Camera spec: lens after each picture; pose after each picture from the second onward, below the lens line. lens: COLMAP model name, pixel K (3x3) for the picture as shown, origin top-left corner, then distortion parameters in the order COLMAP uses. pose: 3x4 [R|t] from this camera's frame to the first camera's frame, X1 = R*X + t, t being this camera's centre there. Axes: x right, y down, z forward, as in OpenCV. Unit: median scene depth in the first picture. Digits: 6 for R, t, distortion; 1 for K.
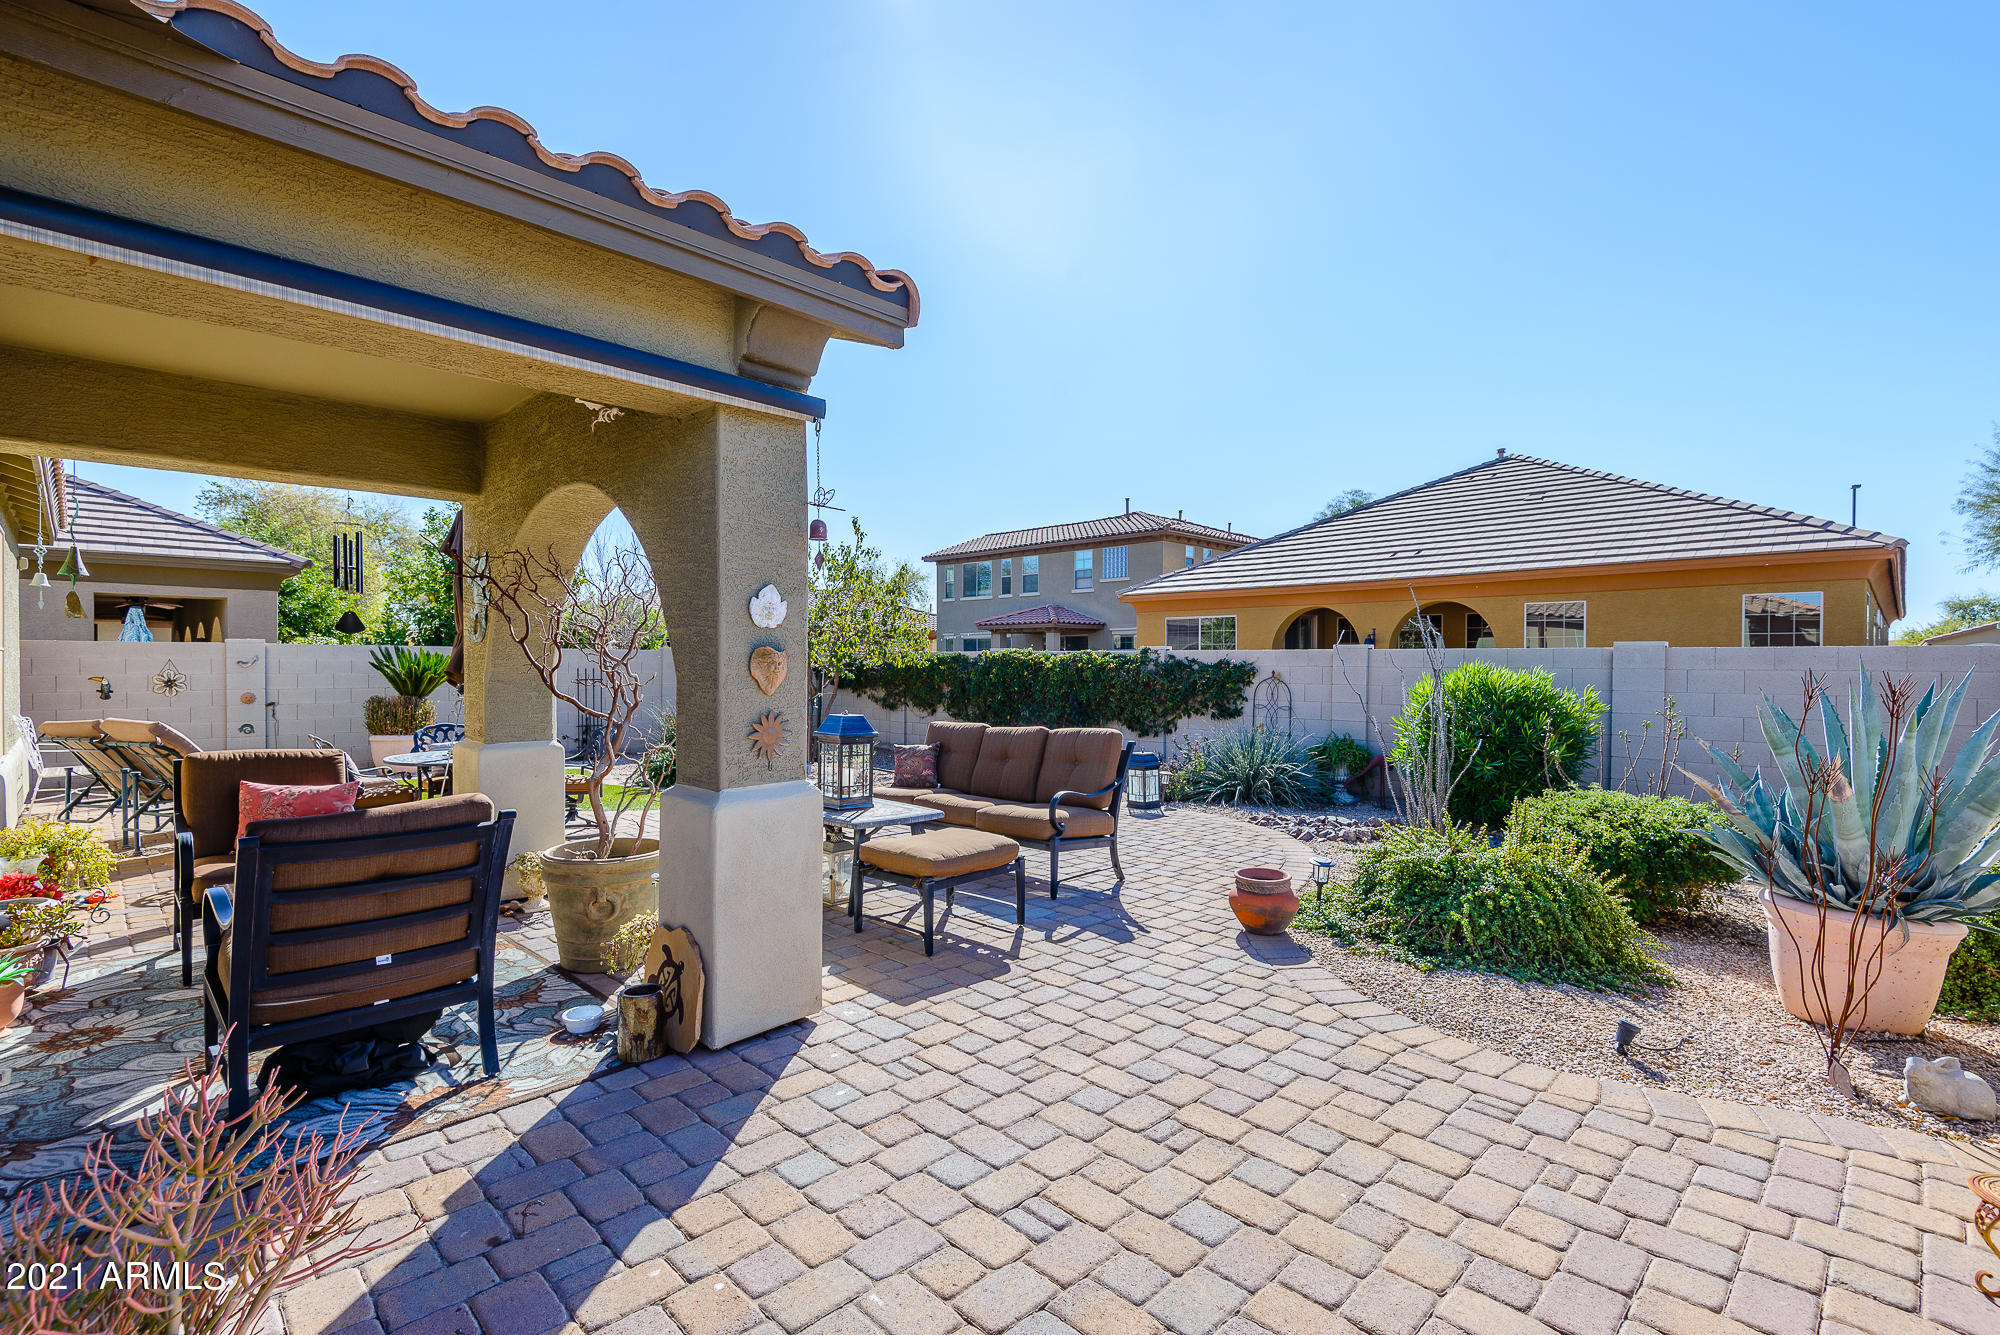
lens RADIAL K [[928.0, 0, 981.7], [0, 928.0, 668.6], [0, 0, 1]] dist [0.036875, -0.020826]
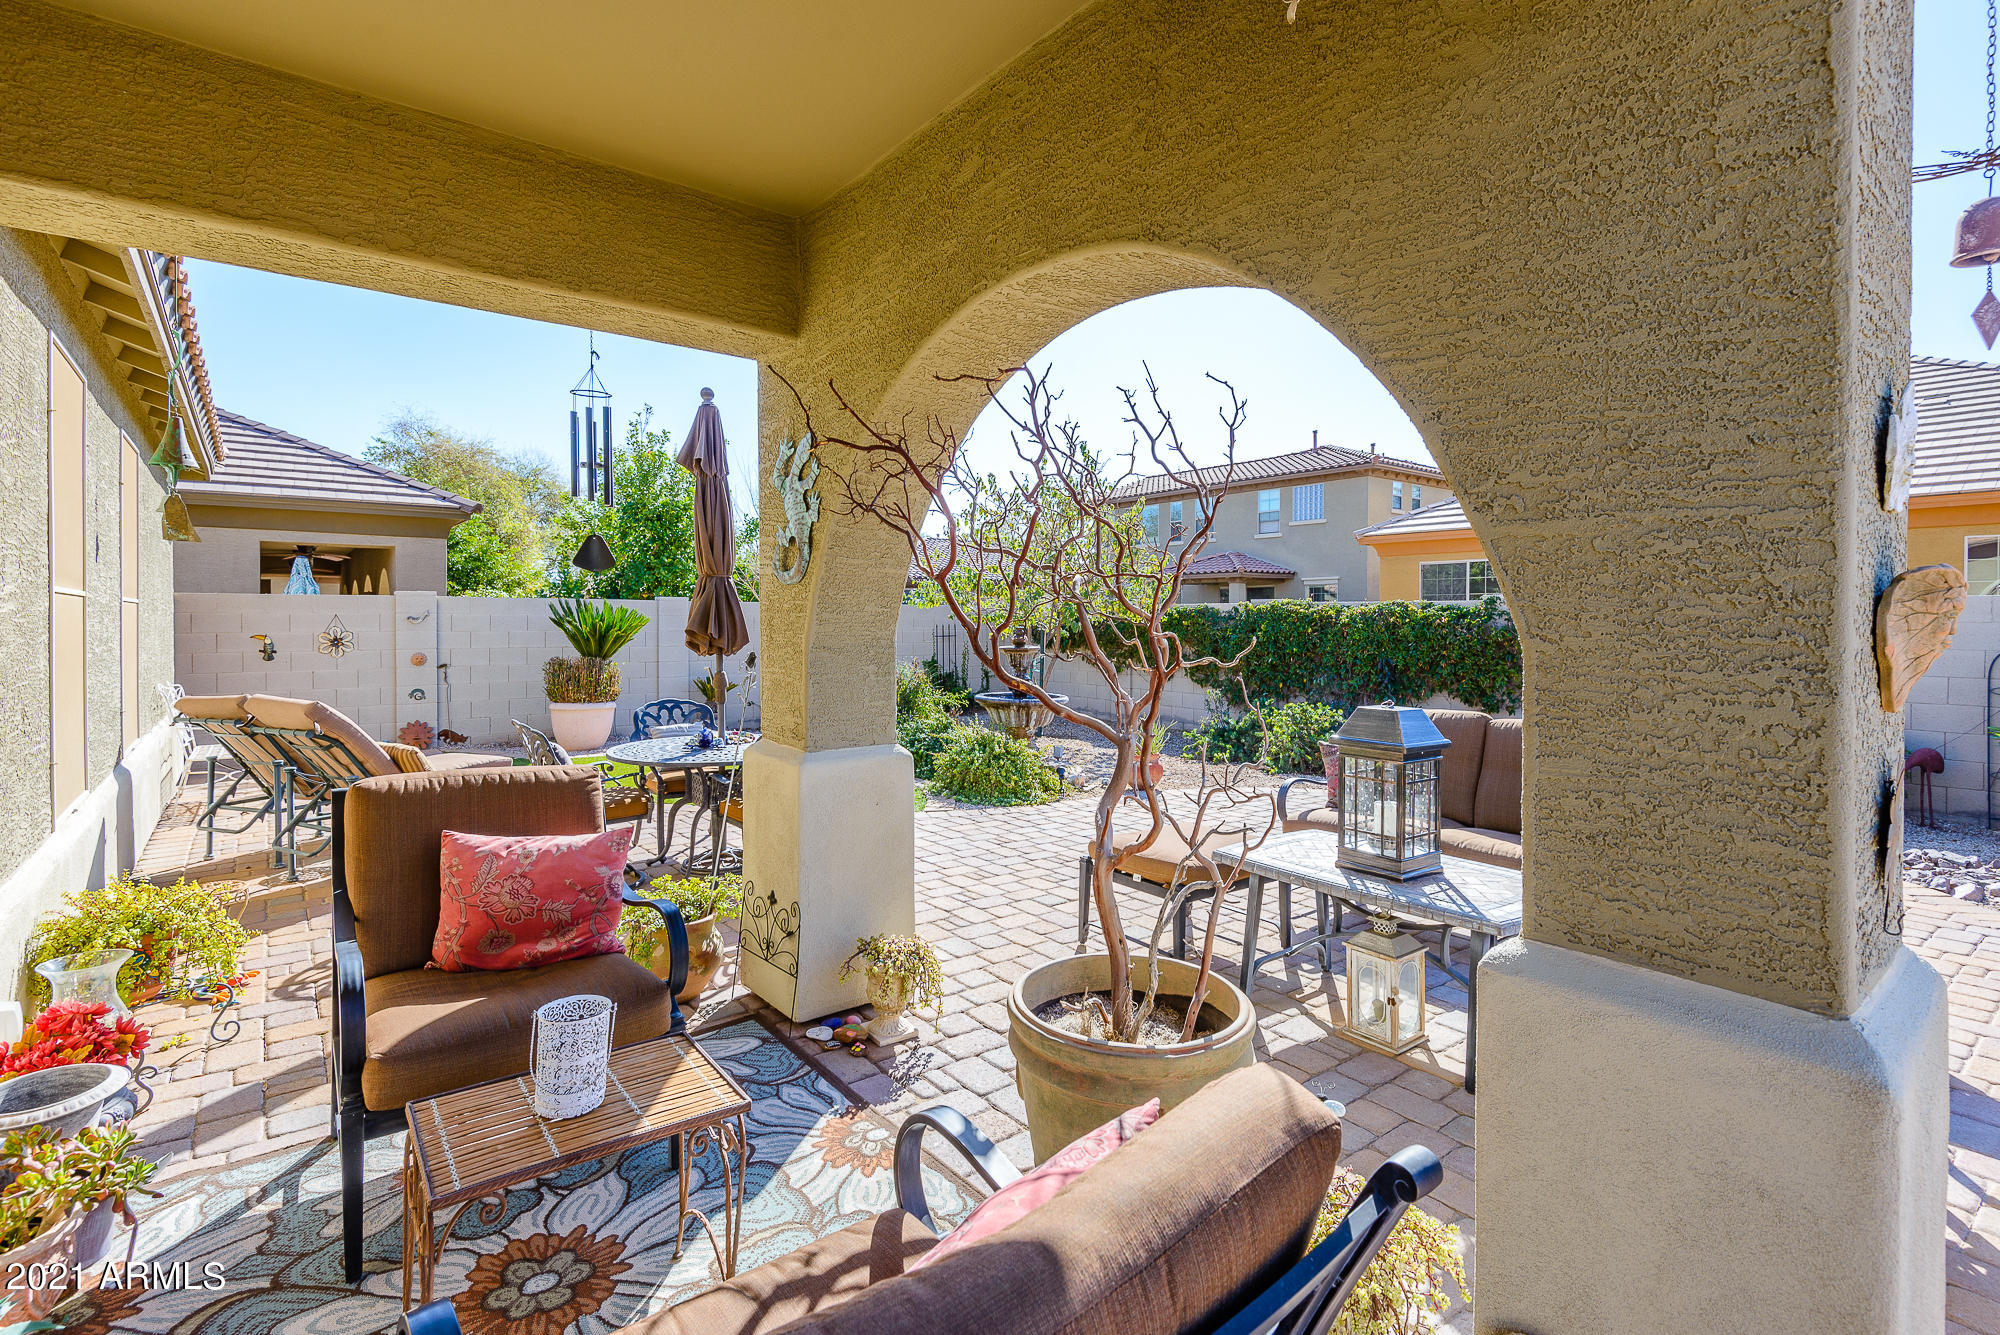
lens RADIAL K [[981.9, 0, 995.9], [0, 981.9, 622.9], [0, 0, 1]] dist [0.048522, -0.026819]
pose [[0.991724, -0.001297, -0.128381, -0.132628], [0.001224, 0.999999, -0.000649, -0.000911], [0.128382, 0.000486, 0.991725, 0.156992]]
